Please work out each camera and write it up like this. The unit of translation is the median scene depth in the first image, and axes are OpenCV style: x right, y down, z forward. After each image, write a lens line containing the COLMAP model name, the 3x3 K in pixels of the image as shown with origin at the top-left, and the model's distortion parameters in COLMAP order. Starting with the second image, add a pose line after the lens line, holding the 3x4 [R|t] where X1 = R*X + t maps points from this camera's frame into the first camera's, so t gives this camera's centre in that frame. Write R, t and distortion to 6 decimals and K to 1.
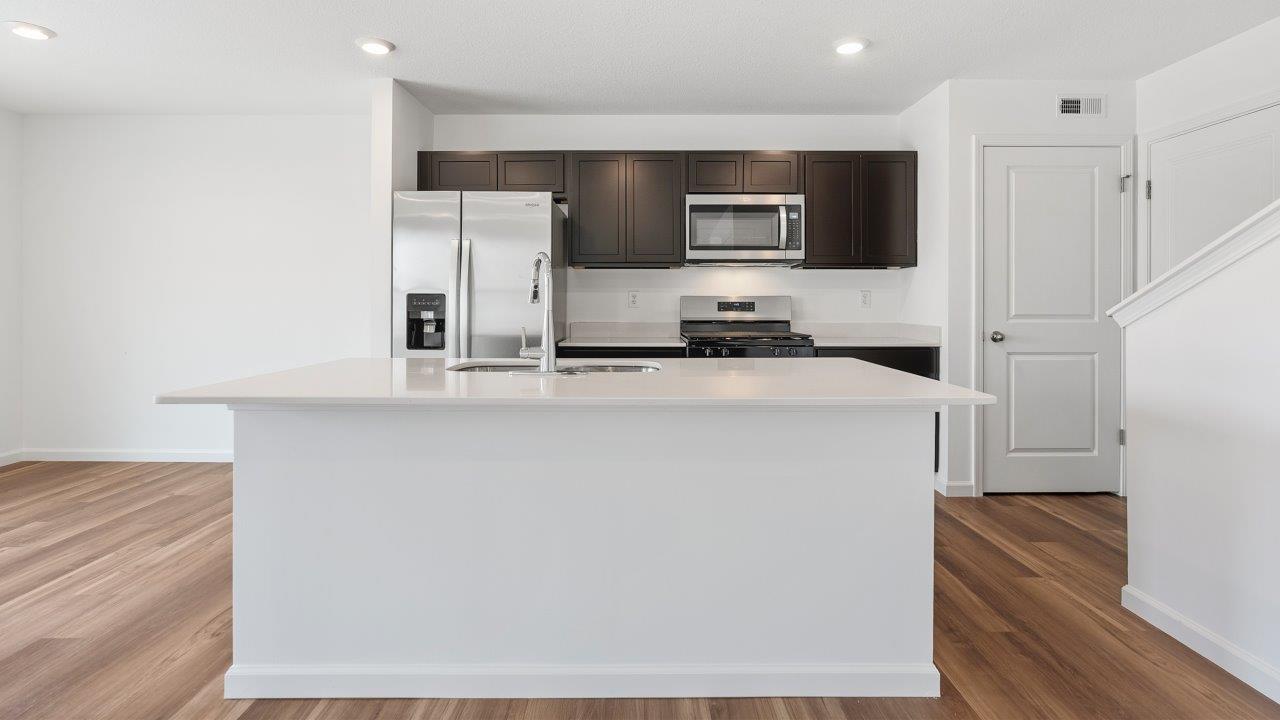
lens RADIAL K [[609.9, 0, 640.0], [0, 609.9, 303.6], [0, 0, 1]] dist [-0.009972, 0.002742]
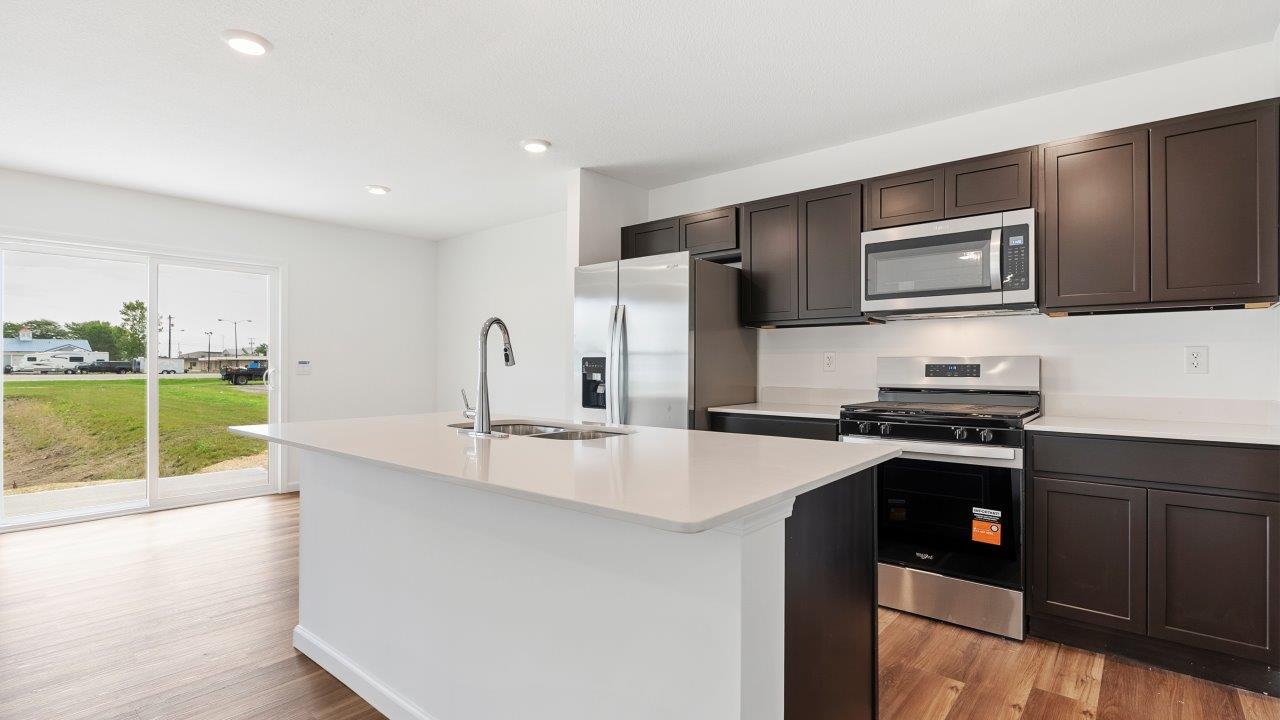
lens RADIAL K [[609.9, 0, 629.5], [0, 609.9, 361.1], [0, 0, 1]] dist [-0.009972, 0.002742]
pose [[0.757506, -0.004520, -0.652813, 0.370801], [-0.001226, 0.999964, -0.008347, -0.000189], [0.652827, 0.007124, 0.757473, 0.186488]]
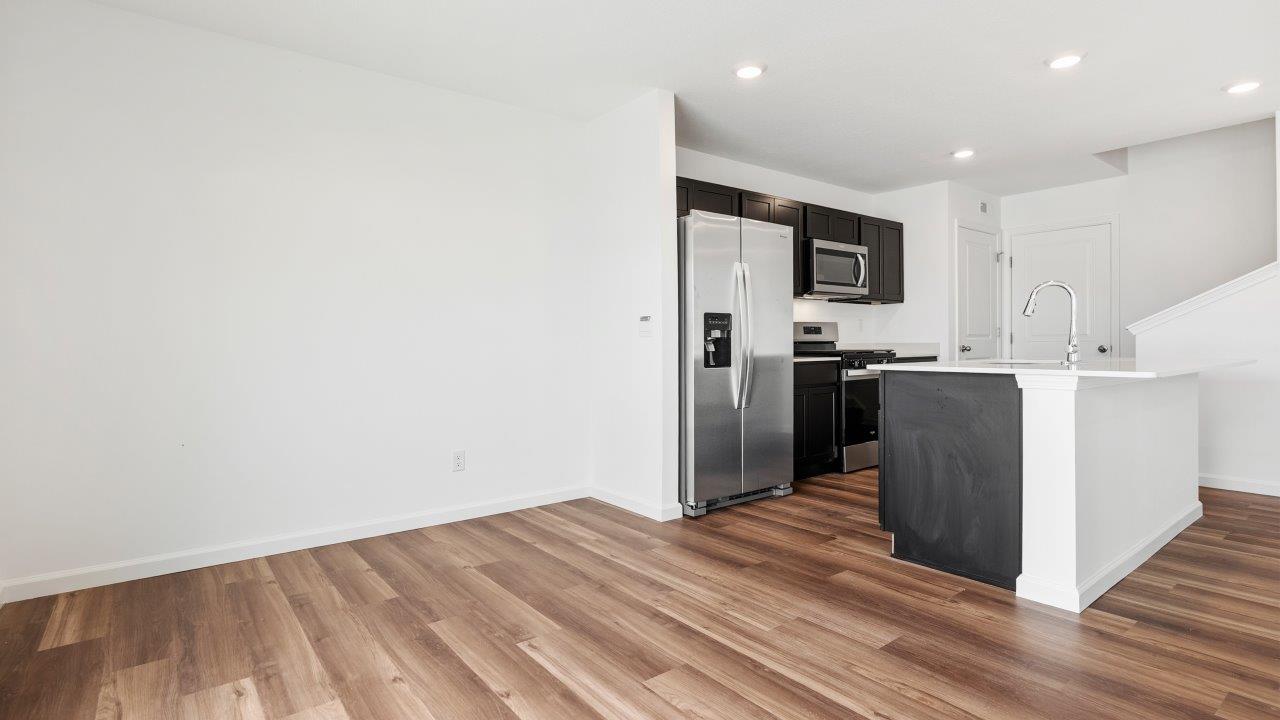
lens RADIAL K [[609.9, 0, 611.5], [0, 609.9, 365.2], [0, 0, 1]] dist [-0.009972, 0.002742]
pose [[0.802654, -0.028393, 0.595768, -0.990757], [0.007814, 0.999281, 0.037096, 0.028369], [-0.596393, -0.025120, 0.802299, 0.253300]]
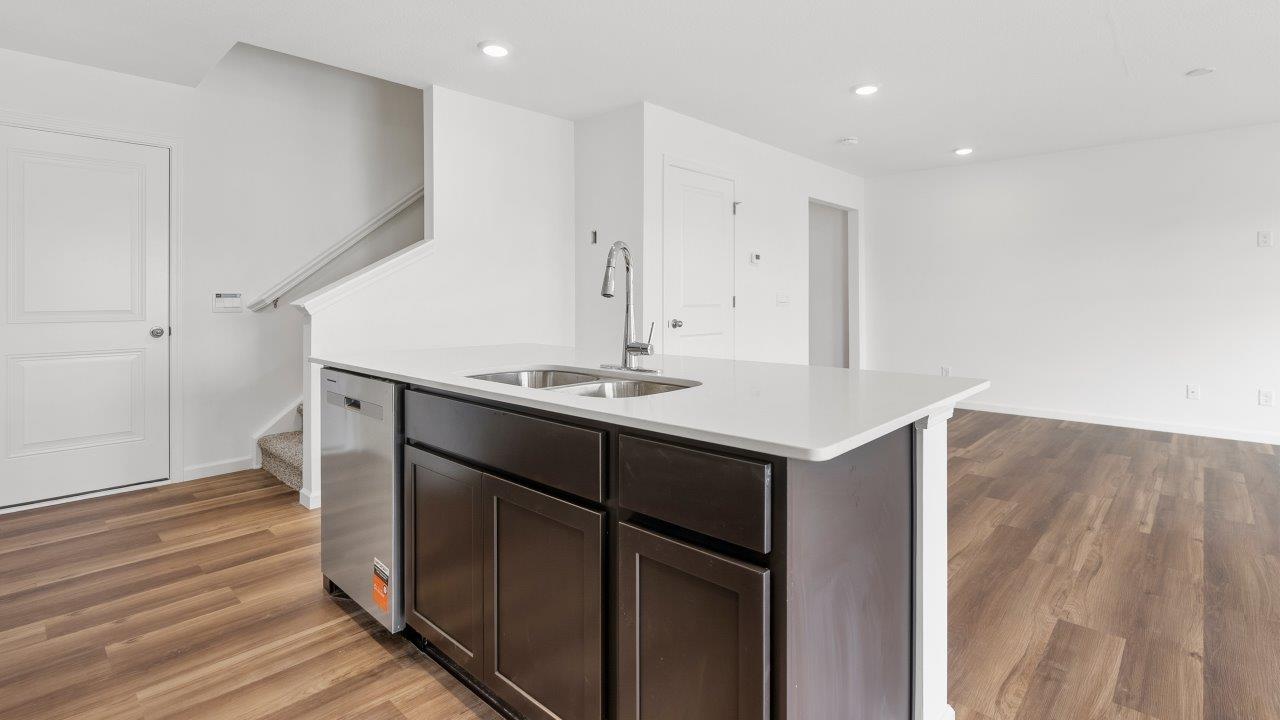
lens RADIAL K [[609.9, 0, 627.8], [0, 609.9, 295.0], [0, 0, 1]] dist [-0.009972, 0.002742]
pose [[-0.723186, 0.001093, 0.690653, -0.420559], [0.000336, 0.999999, -0.001230, -0.001971], [-0.690654, -0.000658, -0.723185, 0.871878]]
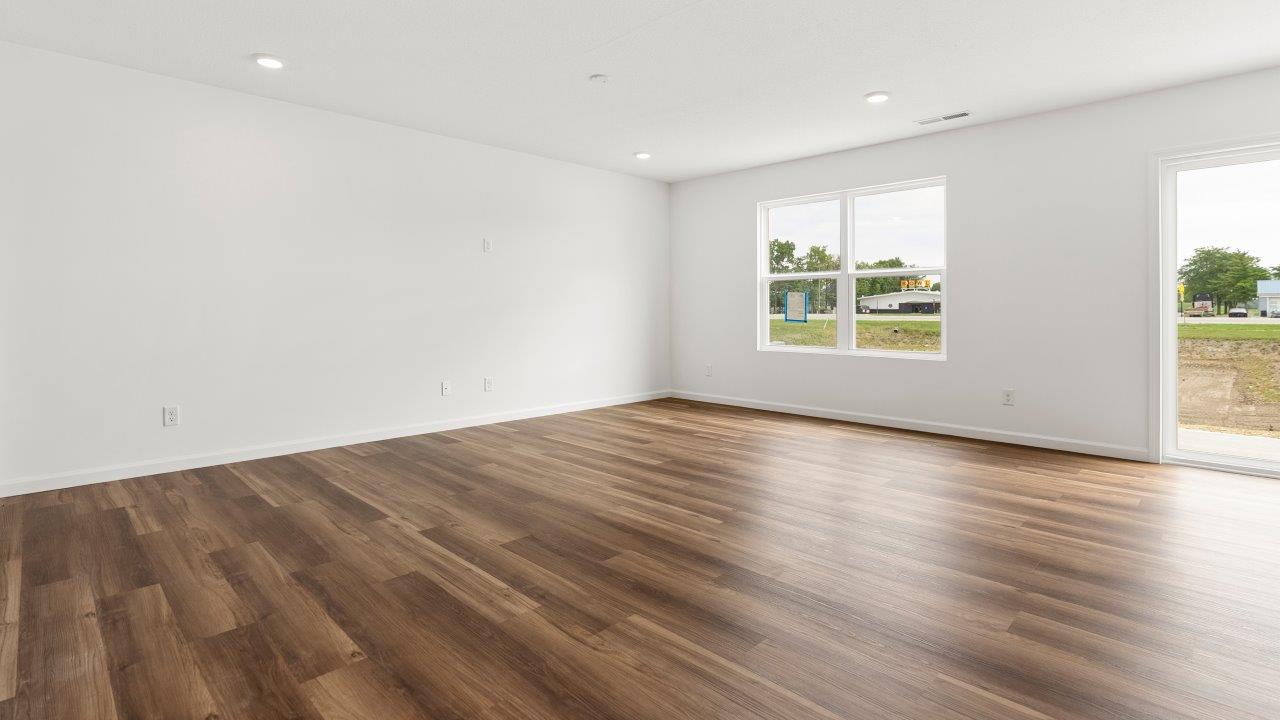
lens RADIAL K [[609.9, 0, 629.8], [0, 609.9, 310.9], [0, 0, 1]] dist [-0.009972, 0.002742]
pose [[-0.711250, 0.002707, -0.702934, 0.228837], [-0.000251, 0.999992, 0.004105, 0.028194], [0.702939, 0.003096, -0.711244, 0.354542]]
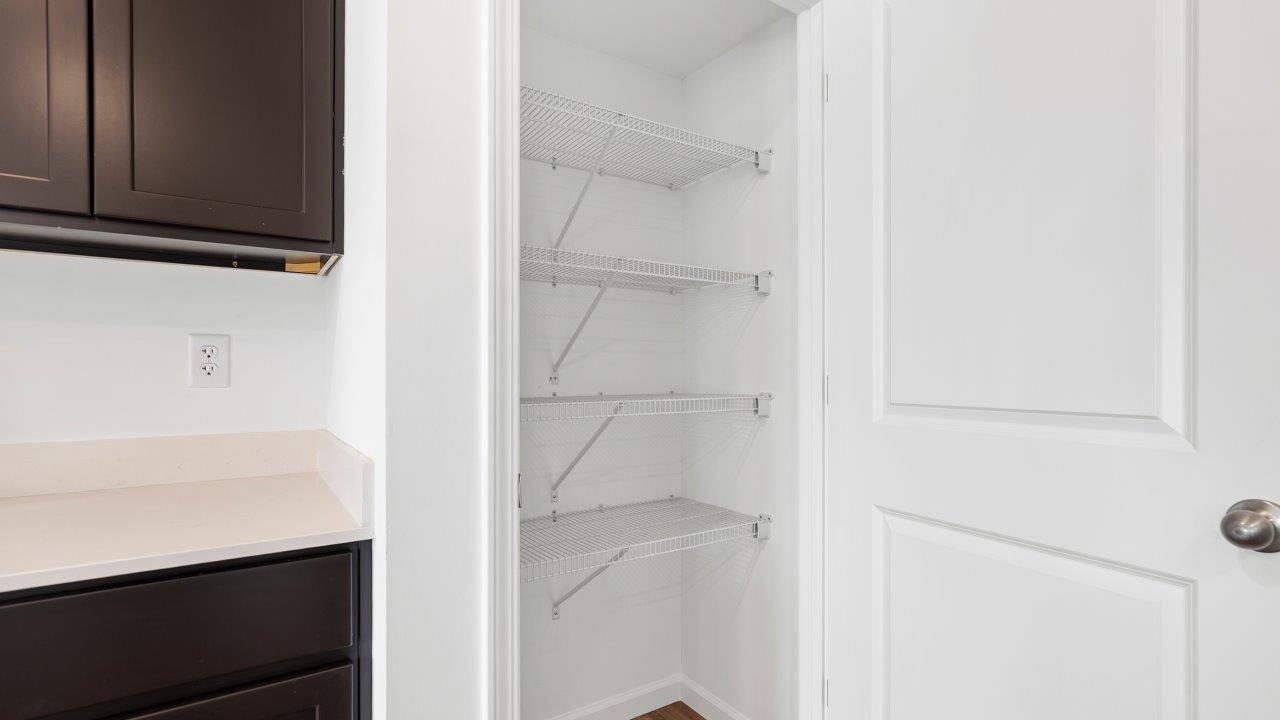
lens RADIAL K [[609.9, 0, 634.9], [0, 609.9, 372.0], [0, 0, 1]] dist [-0.009972, 0.002742]
pose [[0.835284, 0.003166, 0.549810, 0.420837], [0.000081, 0.999983, -0.005881, 0.000566], [-0.549819, 0.004957, 0.835269, 0.678638]]
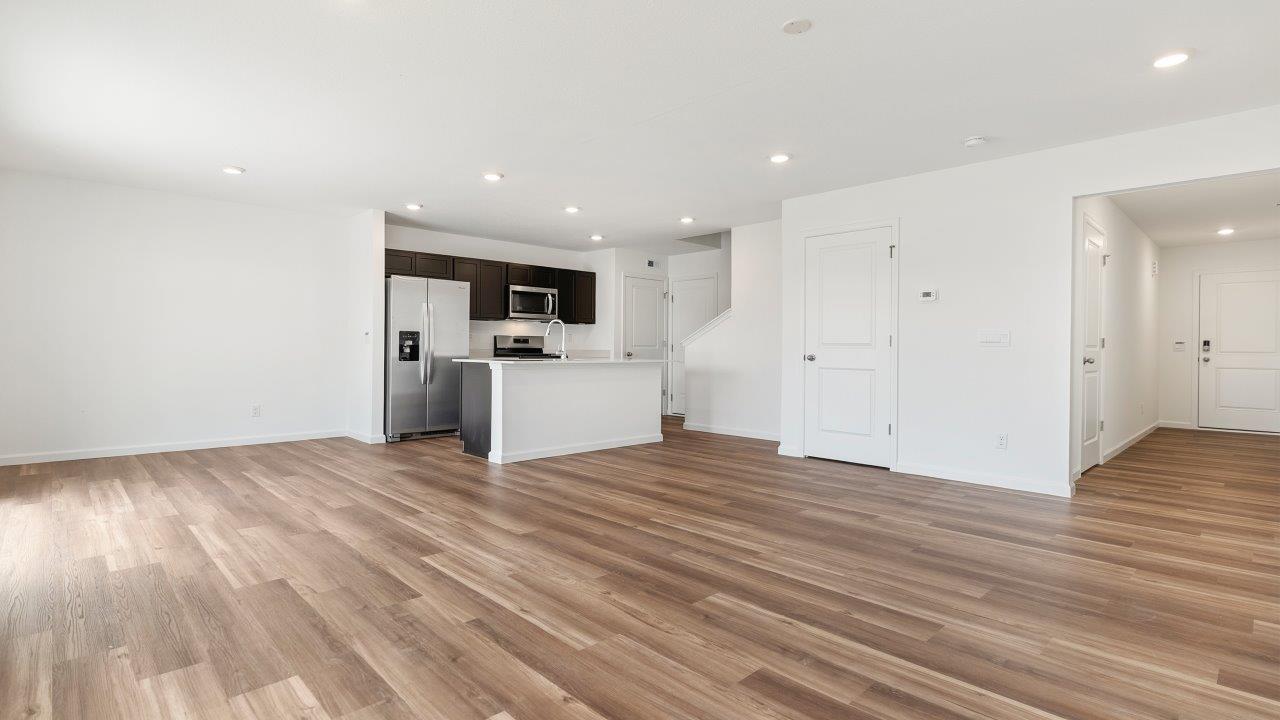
lens RADIAL K [[609.9, 0, 624.5], [0, 609.9, 354.4], [0, 0, 1]] dist [-0.009972, 0.002742]
pose [[0.733489, -0.002033, 0.679698, -1.020993], [-0.006087, 0.999936, 0.009560, 0.029503], [-0.679674, -0.011150, 0.733430, -0.741509]]
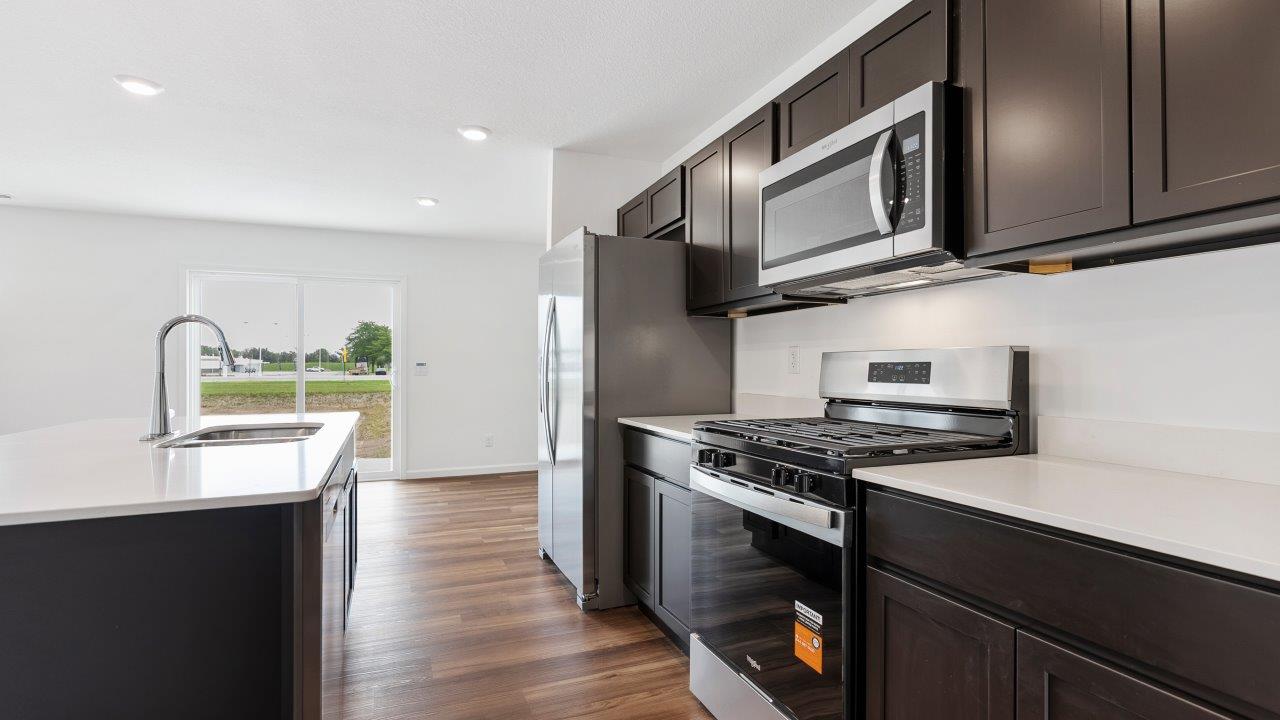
lens RADIAL K [[609.9, 0, 633.8], [0, 609.9, 361.4], [0, 0, 1]] dist [-0.009972, 0.002742]
pose [[0.370649, -0.009725, -0.928722, 0.552750], [-0.000415, 0.999943, -0.010636, 0.001350], [0.928773, 0.004328, 0.370624, 0.687203]]
